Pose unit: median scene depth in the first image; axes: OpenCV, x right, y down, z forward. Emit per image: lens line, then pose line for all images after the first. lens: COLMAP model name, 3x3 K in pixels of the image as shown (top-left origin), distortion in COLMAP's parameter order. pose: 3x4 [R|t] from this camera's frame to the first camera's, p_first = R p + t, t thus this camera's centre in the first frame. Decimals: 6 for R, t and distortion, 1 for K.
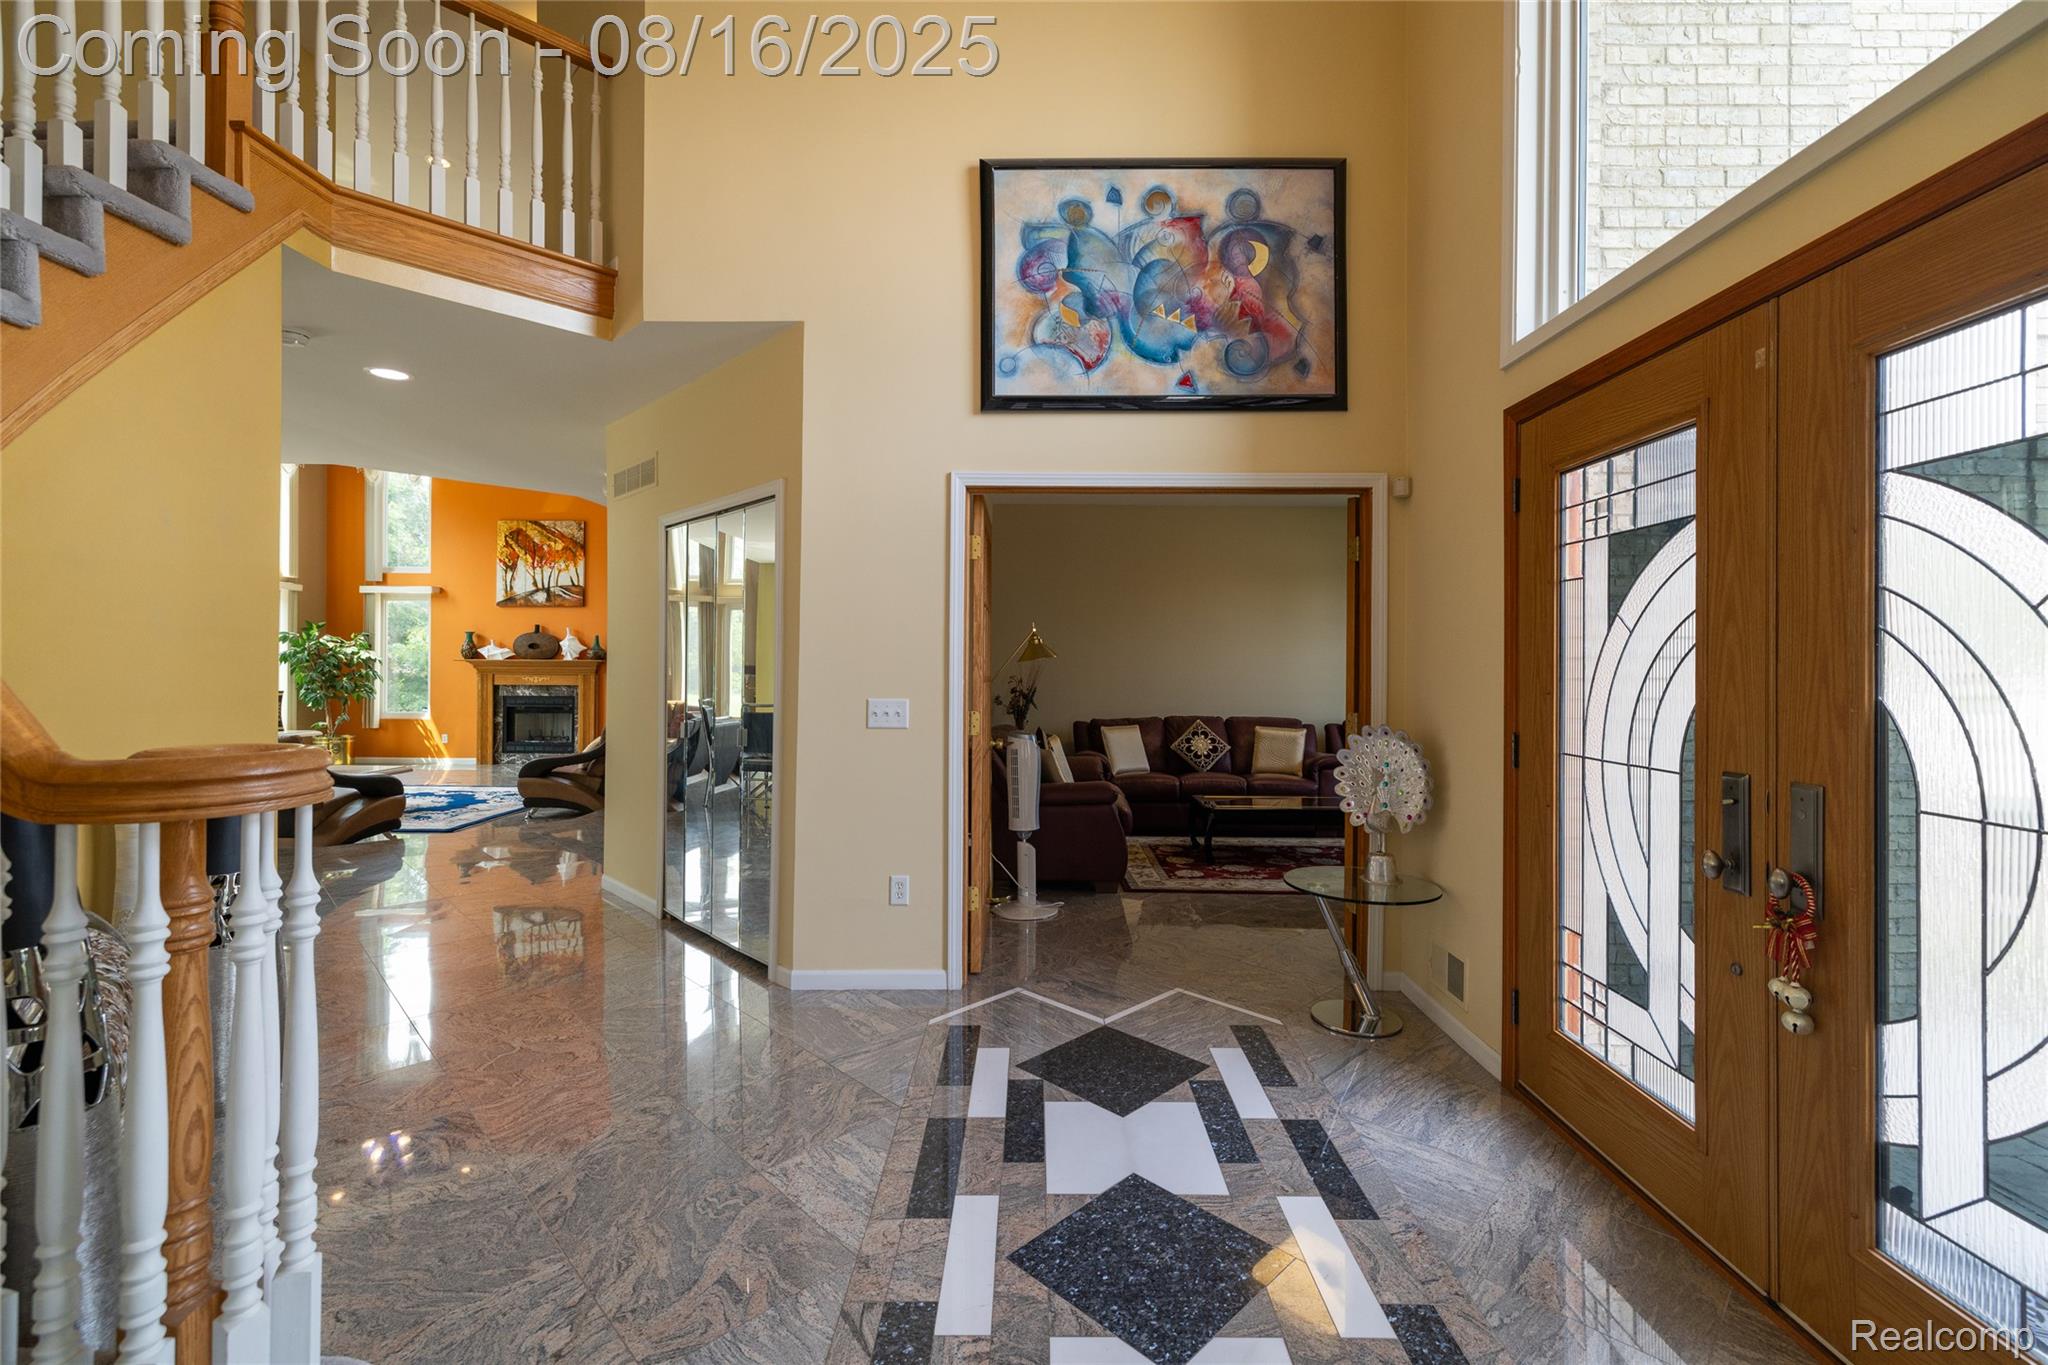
lens RADIAL K [[838.7, 0, 1018.1], [0, 838.7, 659.4], [0, 0, 1]] dist [-0.002182, 0.000243]
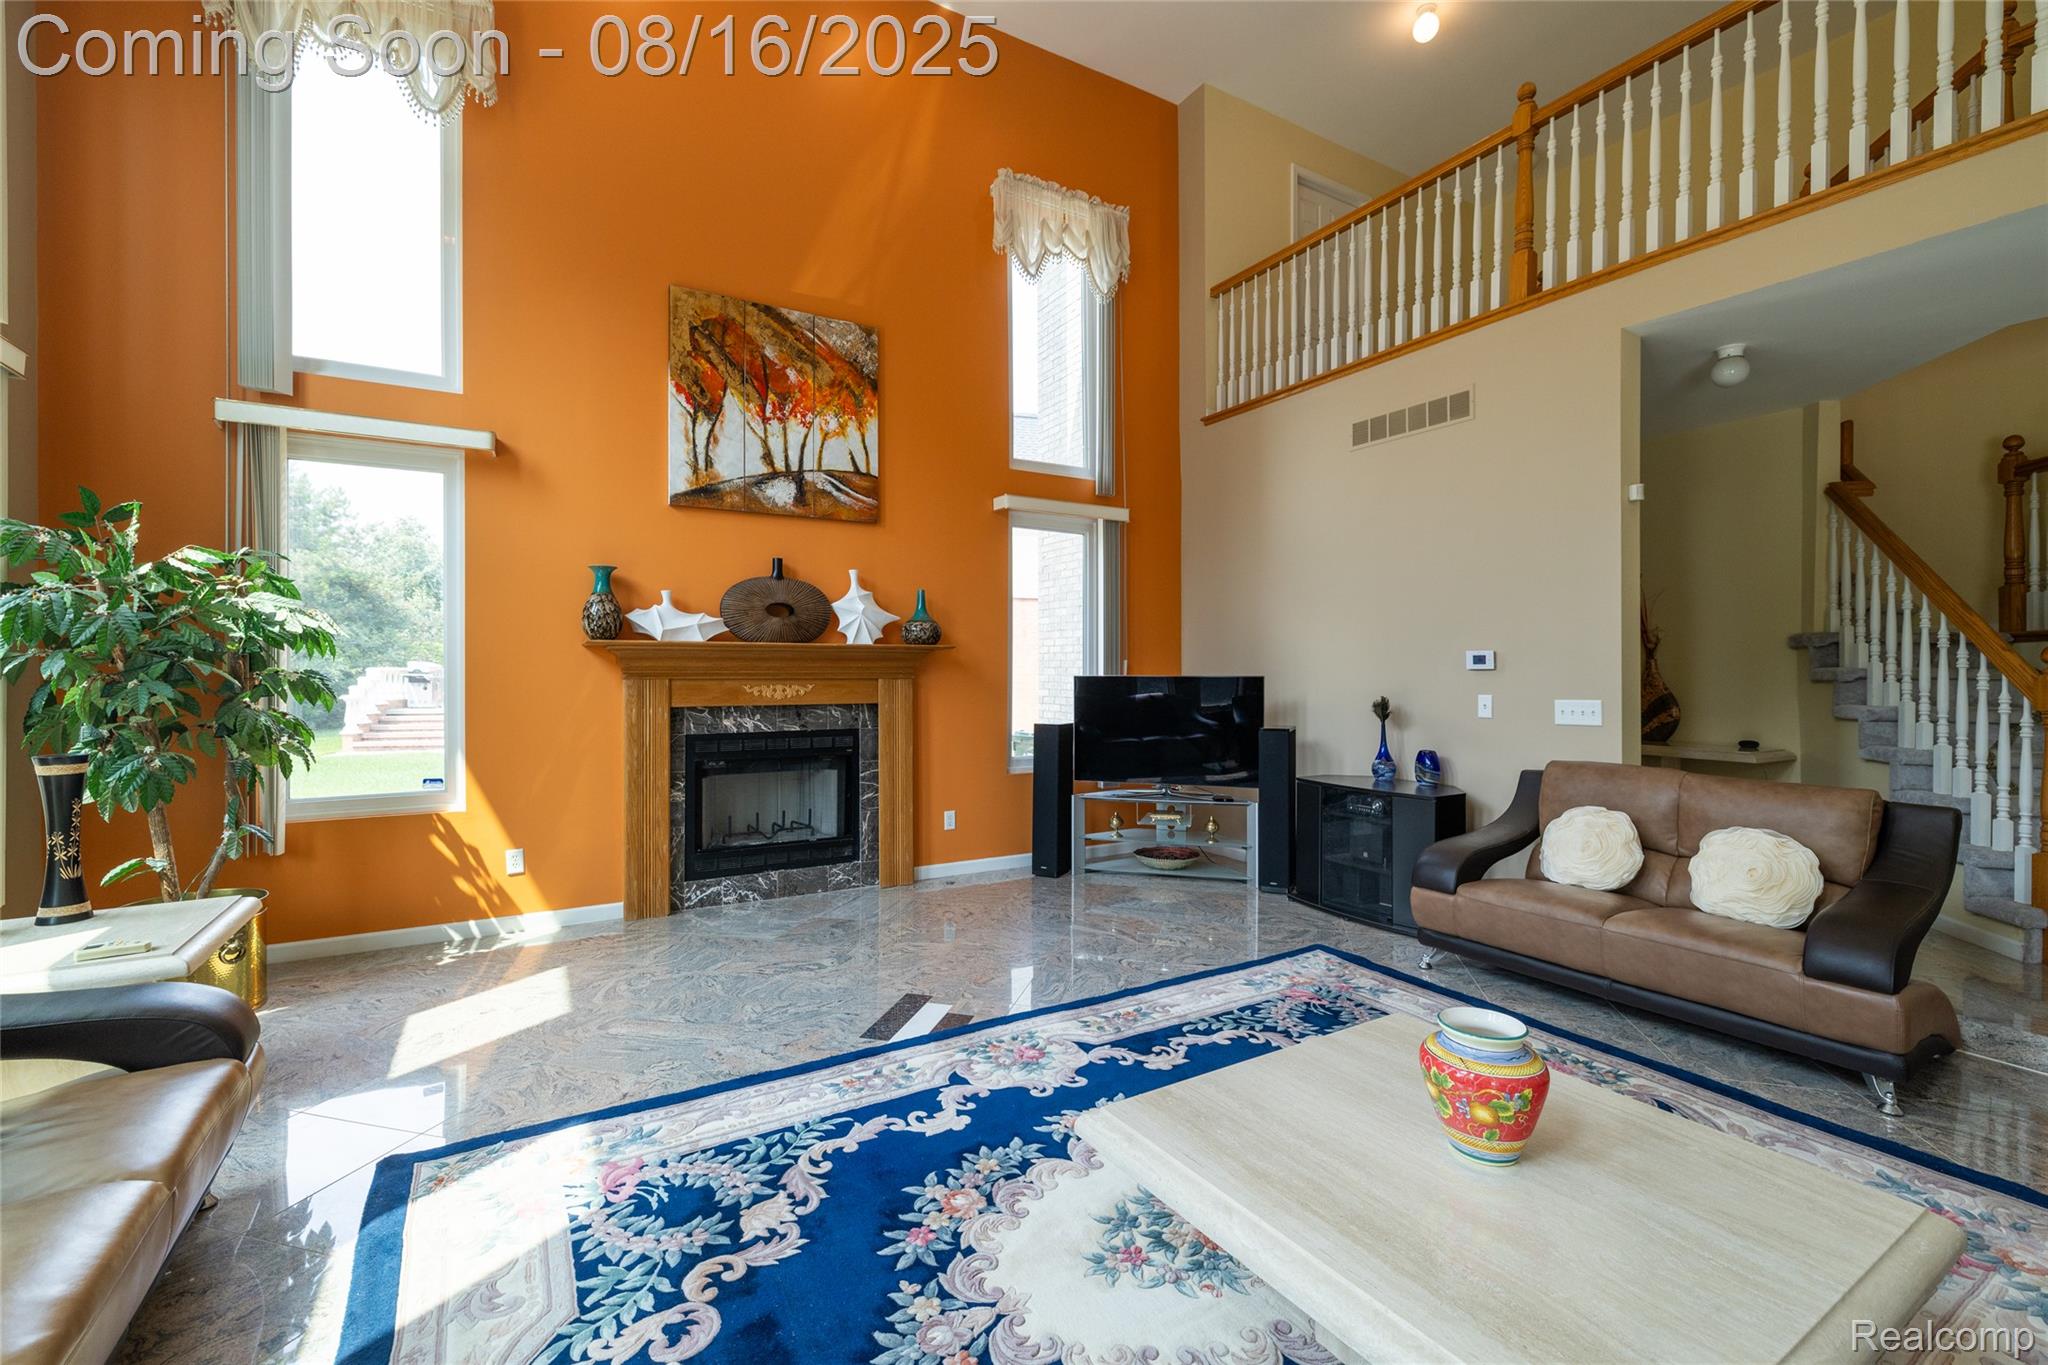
lens RADIAL K [[858.8, 0, 997.0], [0, 858.8, 671.9], [0, 0, 1]] dist [0.001712, 0.000094]
pose [[0.870344, -0.004973, 0.492419, -1.222631], [0.001539, 0.999972, 0.007379, 0.019521], [-0.492442, -0.005664, 0.870327, 1.032897]]
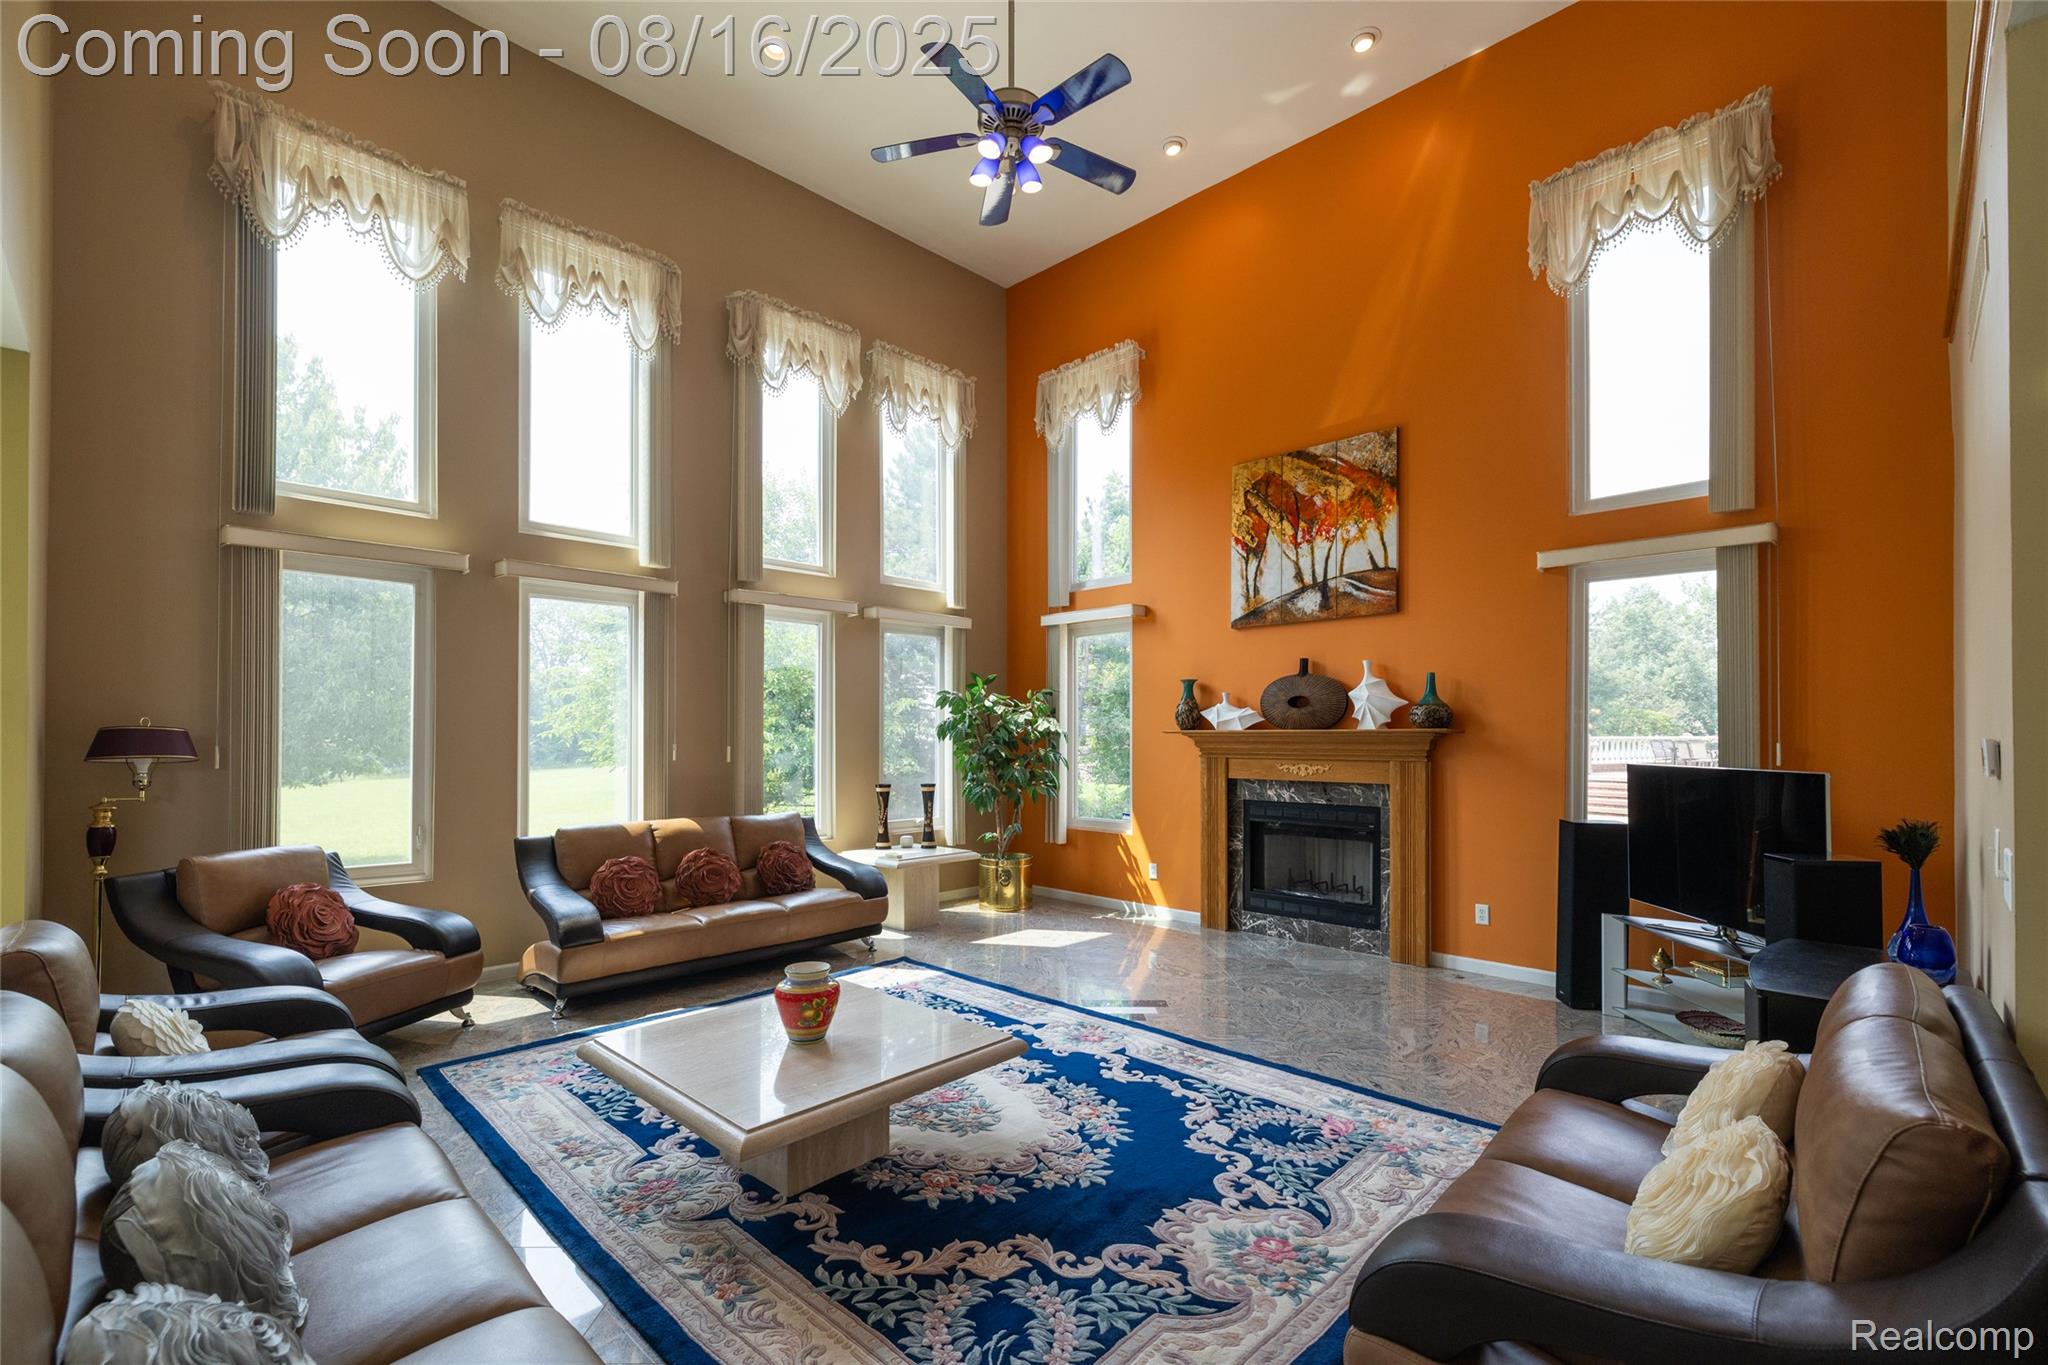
lens RADIAL K [[865.2, 0, 1060.0], [0, 865.2, 733.4], [0, 0, 1]] dist [-0.000517, -0.000037]
pose [[0.732730, -0.007732, -0.680475, -0.593508], [0.007334, 0.999967, -0.003464, 0.005282], [0.680480, -0.002452, 0.732763, 0.944418]]
